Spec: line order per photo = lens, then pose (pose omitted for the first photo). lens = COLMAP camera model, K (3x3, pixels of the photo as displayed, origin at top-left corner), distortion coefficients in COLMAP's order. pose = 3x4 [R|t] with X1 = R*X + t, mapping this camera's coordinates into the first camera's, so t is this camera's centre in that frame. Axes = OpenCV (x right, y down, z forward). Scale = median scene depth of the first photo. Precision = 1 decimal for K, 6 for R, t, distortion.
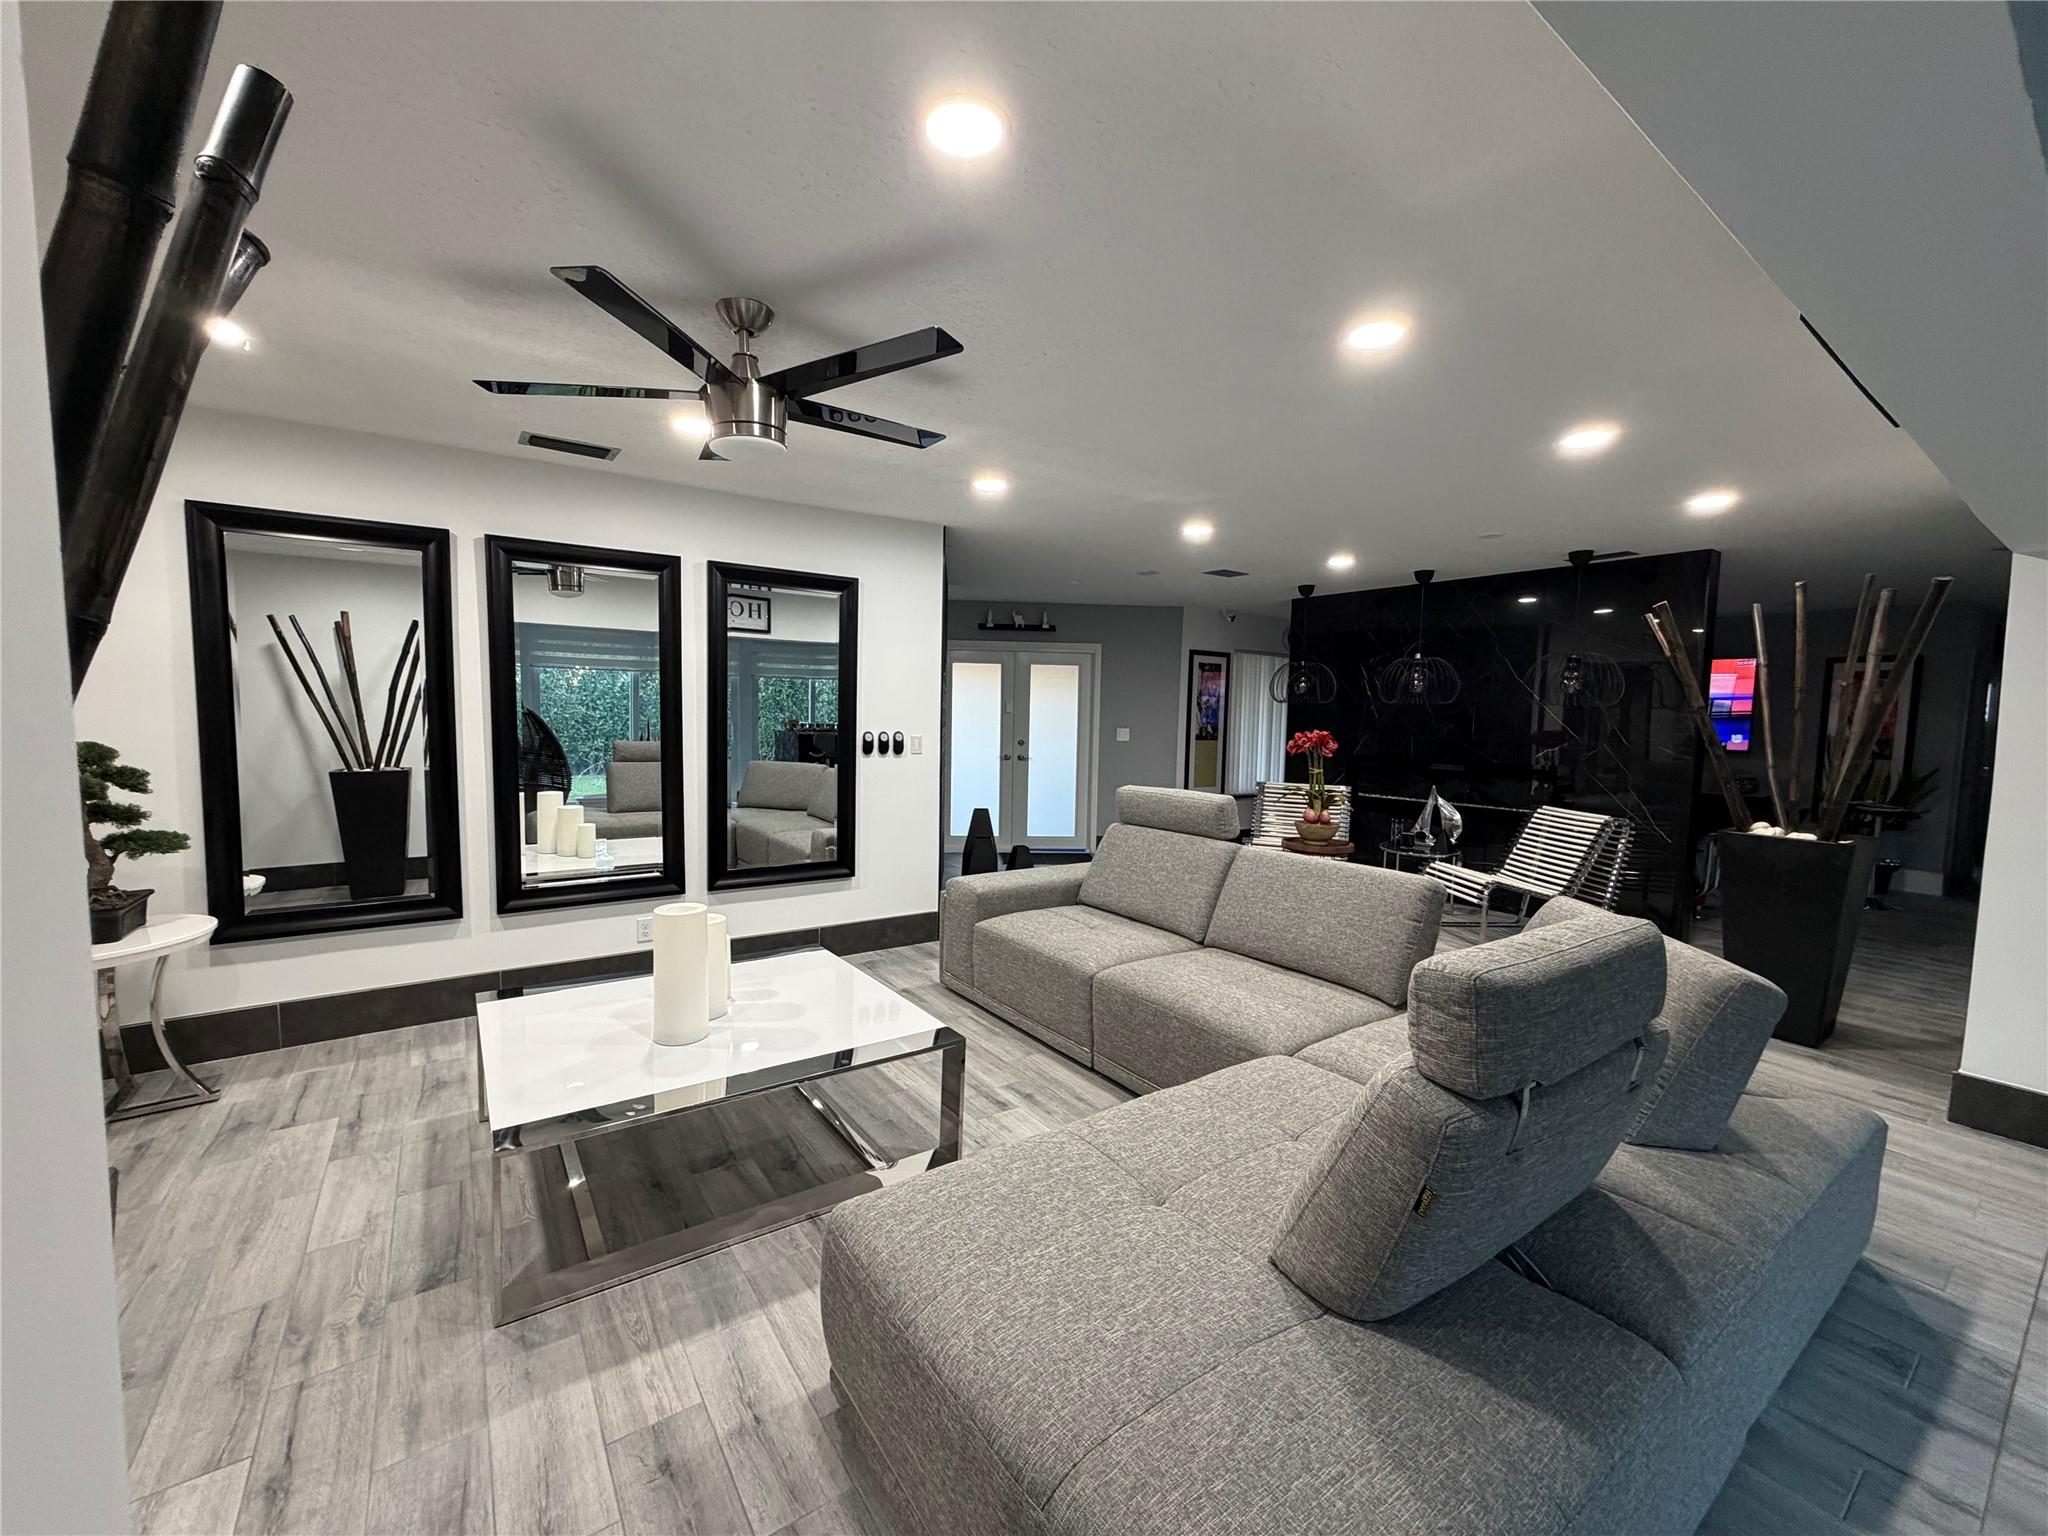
lens RADIAL K [[813.3, 0, 1015.8], [0, 813.3, 774.1], [0, 0, 1]] dist [-0.001218, 0.000195]
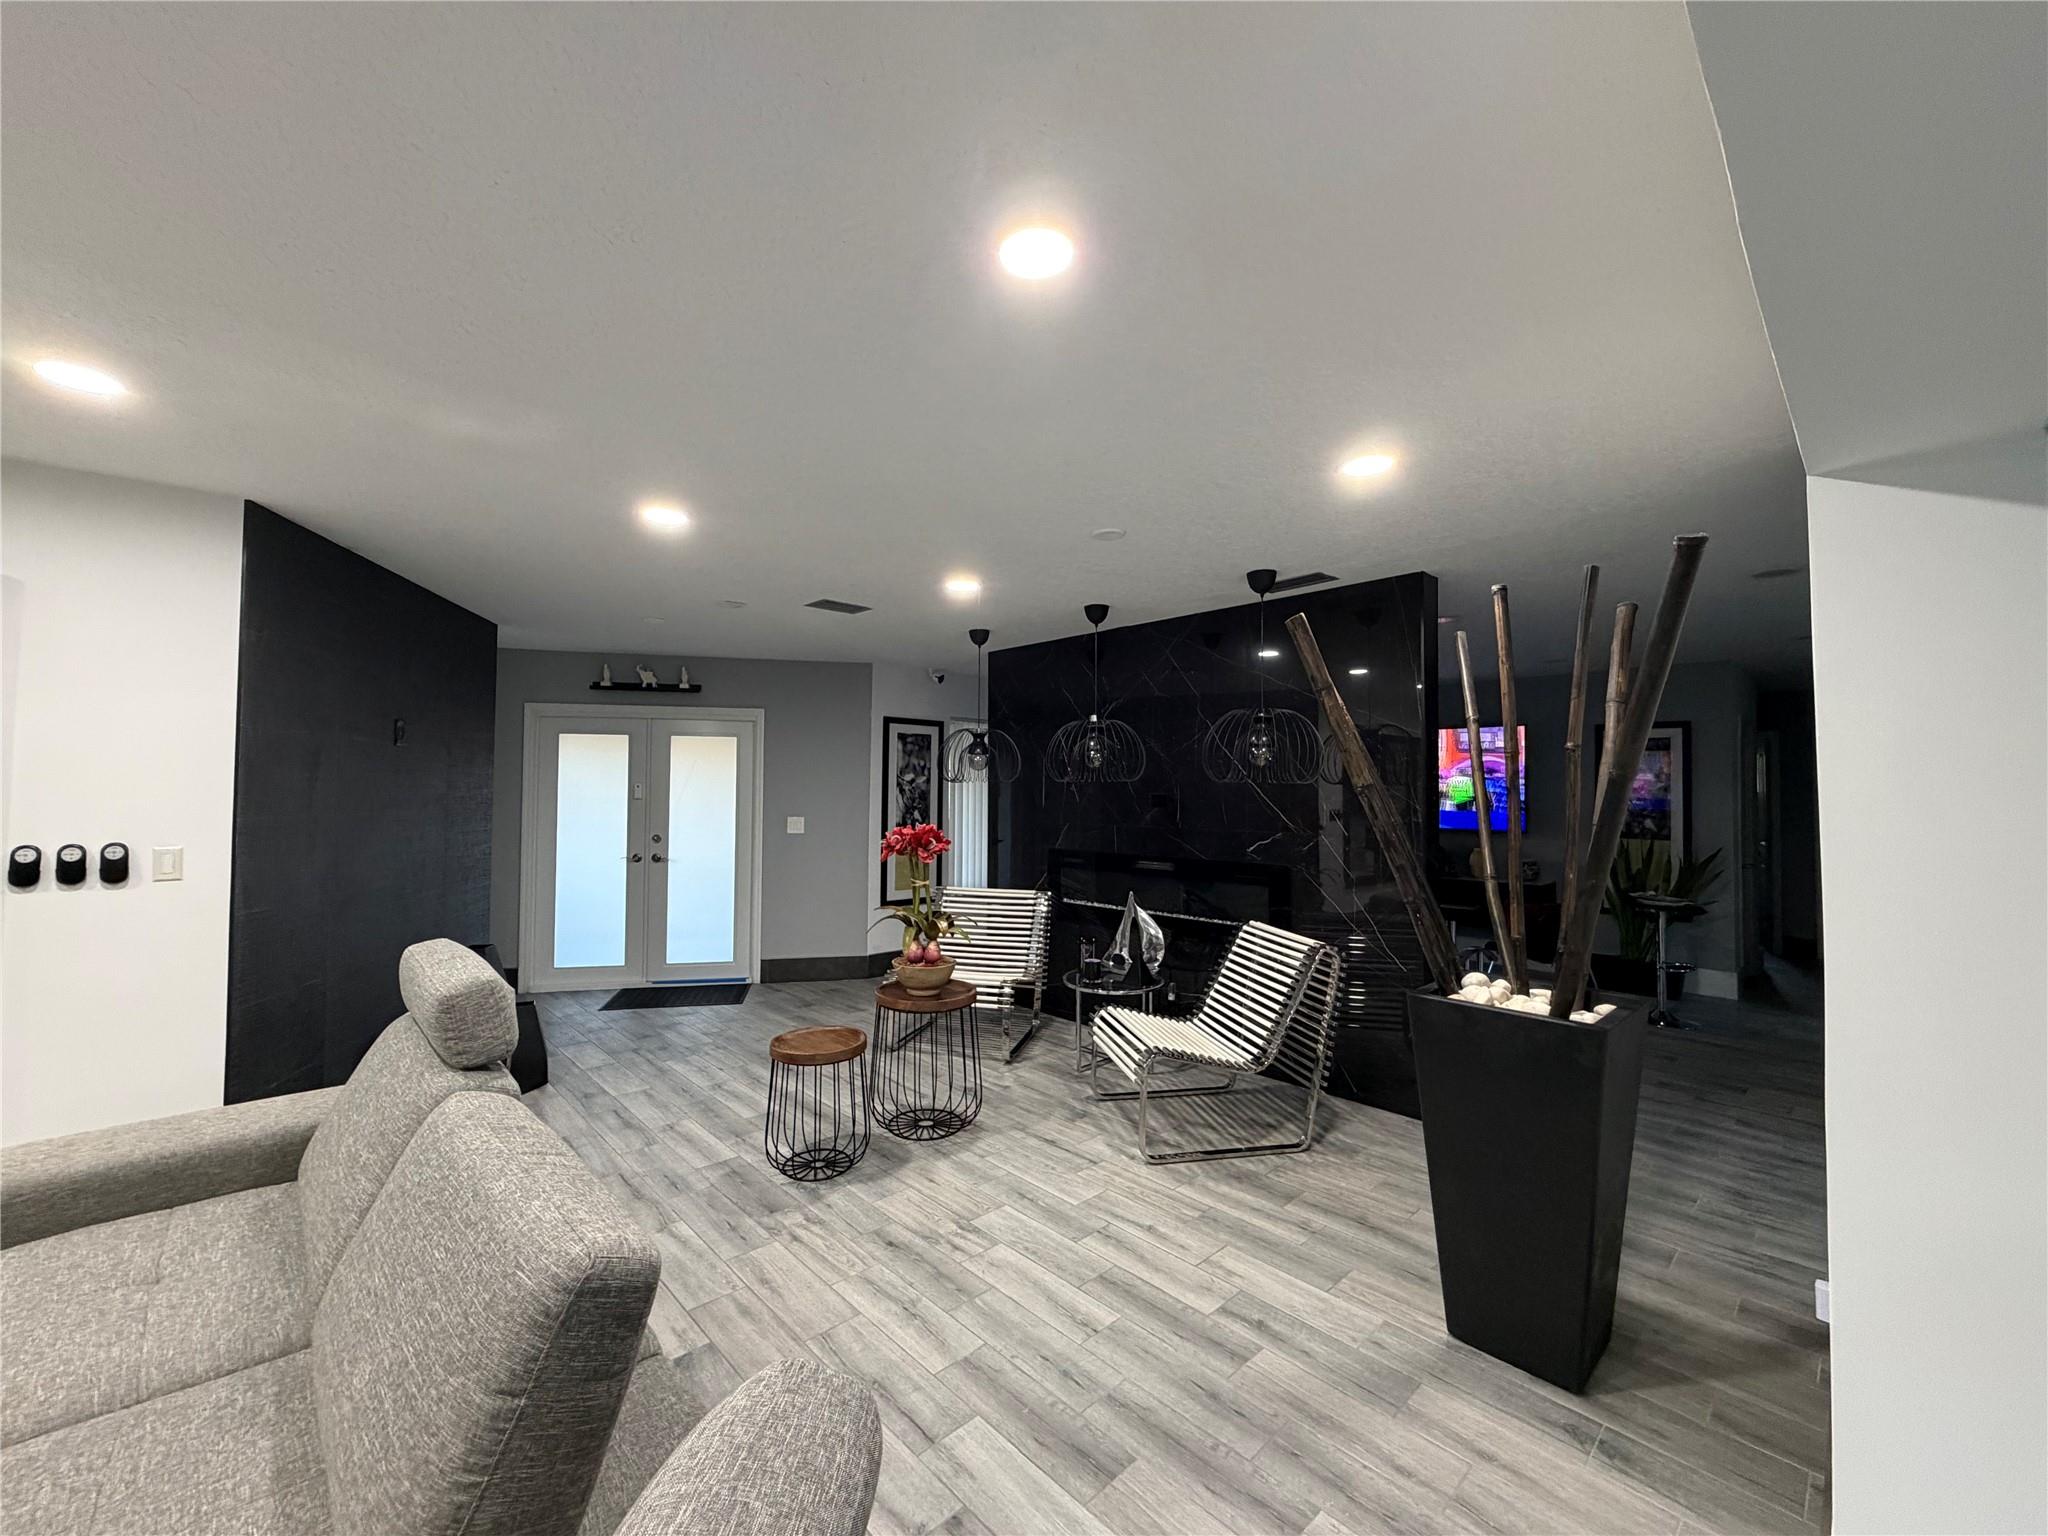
lens RADIAL K [[813.3, 0, 1015.8], [0, 813.3, 774.1], [0, 0, 1]] dist [-0.001218, 0.000195]
pose [[0.990221, -0.009584, 0.139178, 0.298305], [0.023053, 0.995163, -0.095489, -0.023458], [-0.137590, 0.097764, 0.985653, 0.261972]]
